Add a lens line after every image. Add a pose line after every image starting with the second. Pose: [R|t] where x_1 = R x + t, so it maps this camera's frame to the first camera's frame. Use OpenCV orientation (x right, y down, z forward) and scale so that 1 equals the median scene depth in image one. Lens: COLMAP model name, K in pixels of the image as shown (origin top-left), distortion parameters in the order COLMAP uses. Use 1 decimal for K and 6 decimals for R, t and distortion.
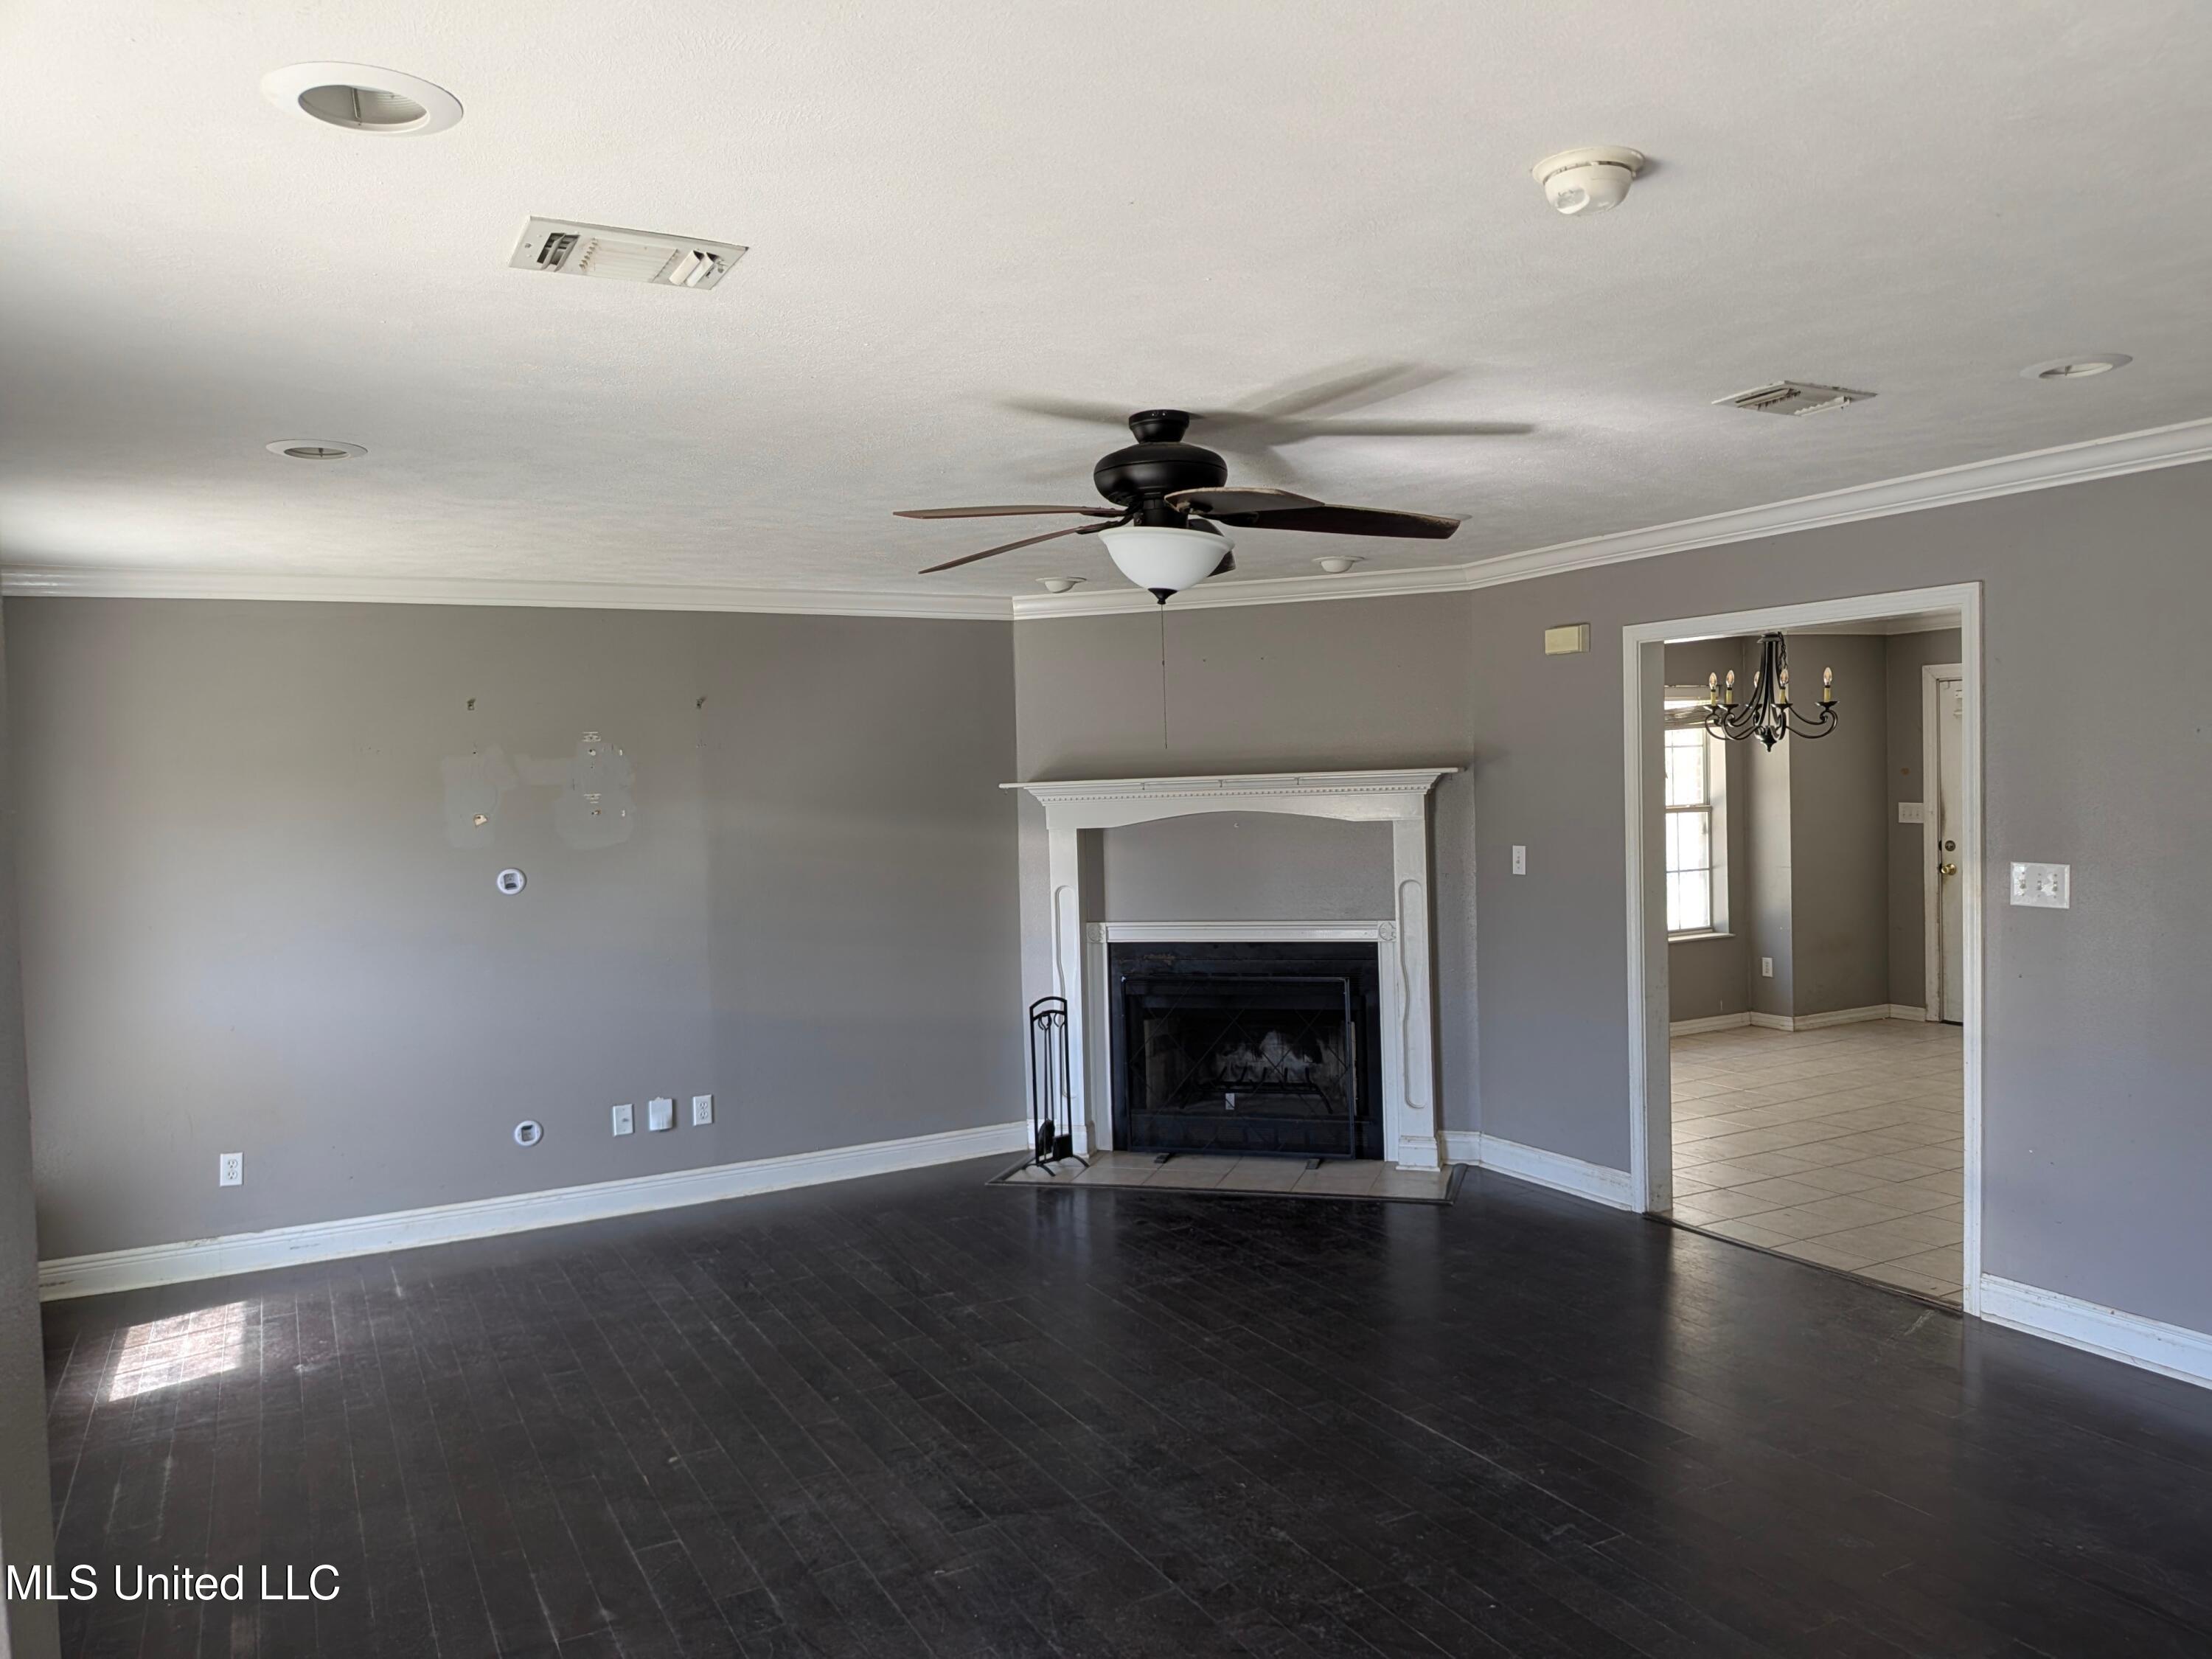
lens RADIAL K [[1603.4, 0, 1122.5], [0, 1603.4, 819.6], [0, 0, 1]] dist [0.035145, -0.058913]
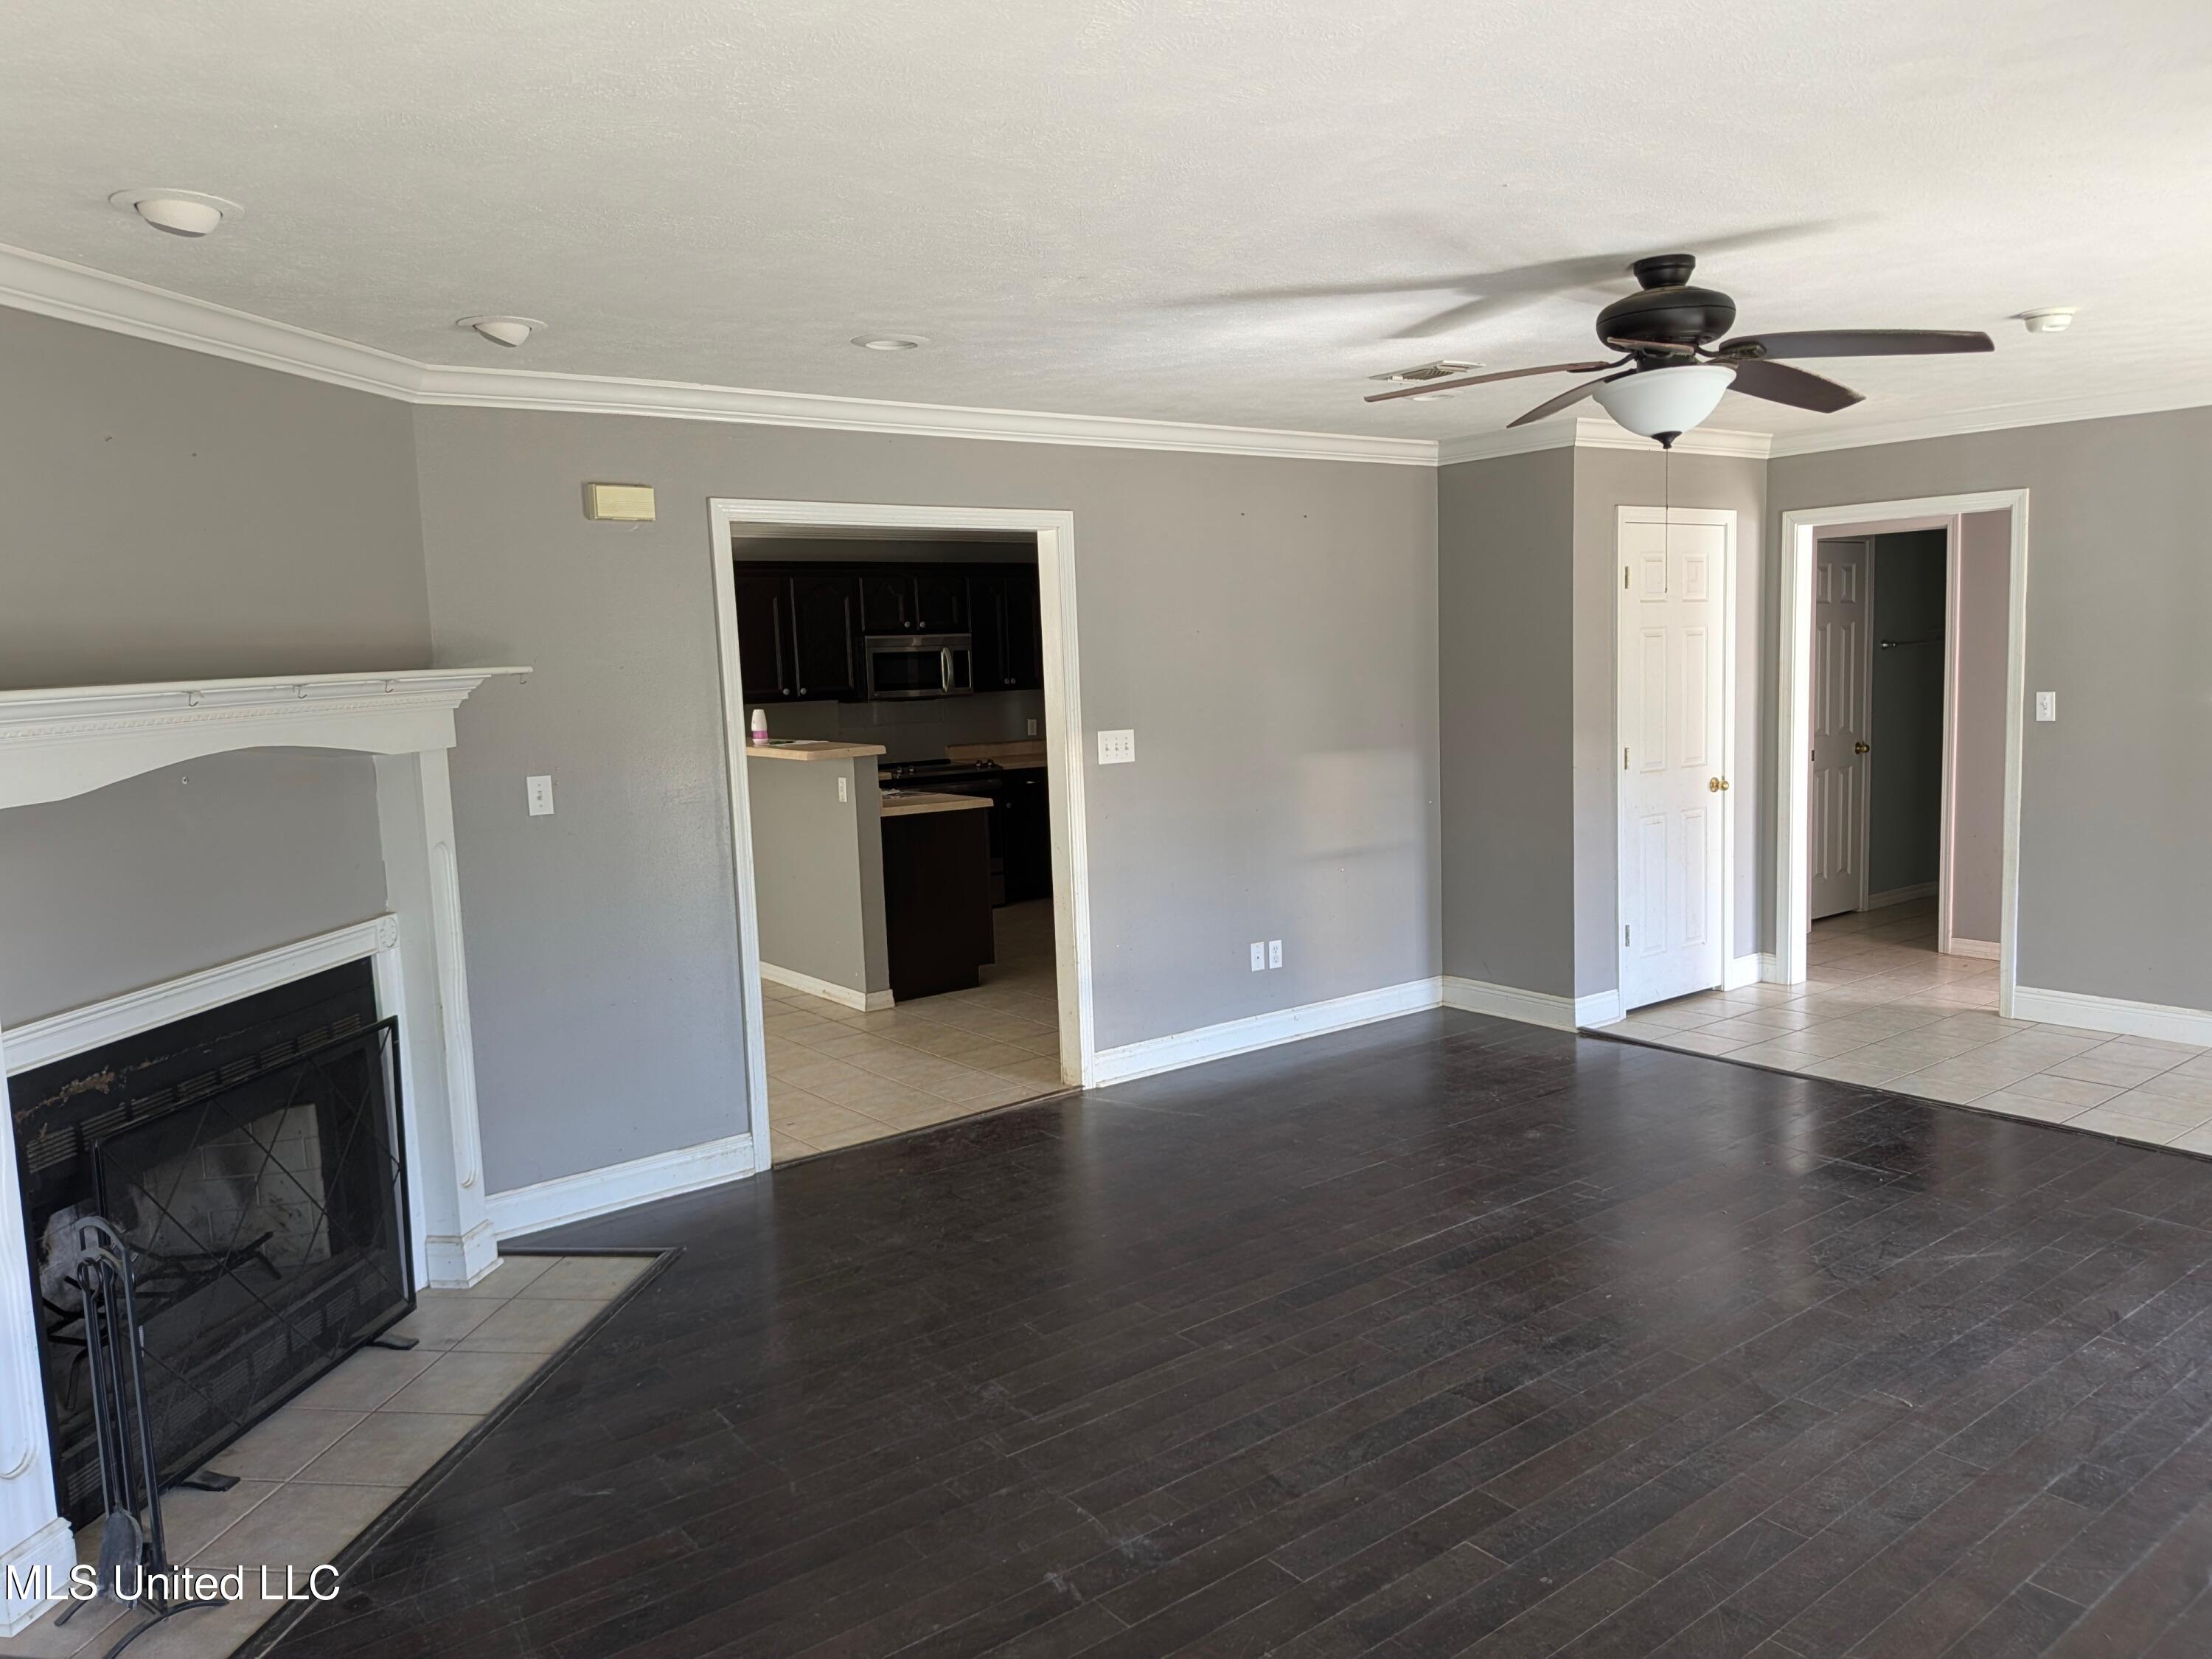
lens RADIAL K [[1603.4, 0, 1147.4], [0, 1603.4, 827.1], [0, 0, 1]] dist [0.035145, -0.058913]
pose [[-0.188611, -0.073068, 0.979330, -0.565729], [0.070350, 0.993661, 0.087687, -0.005911], [-0.979529, 0.085435, -0.182275, 0.933200]]
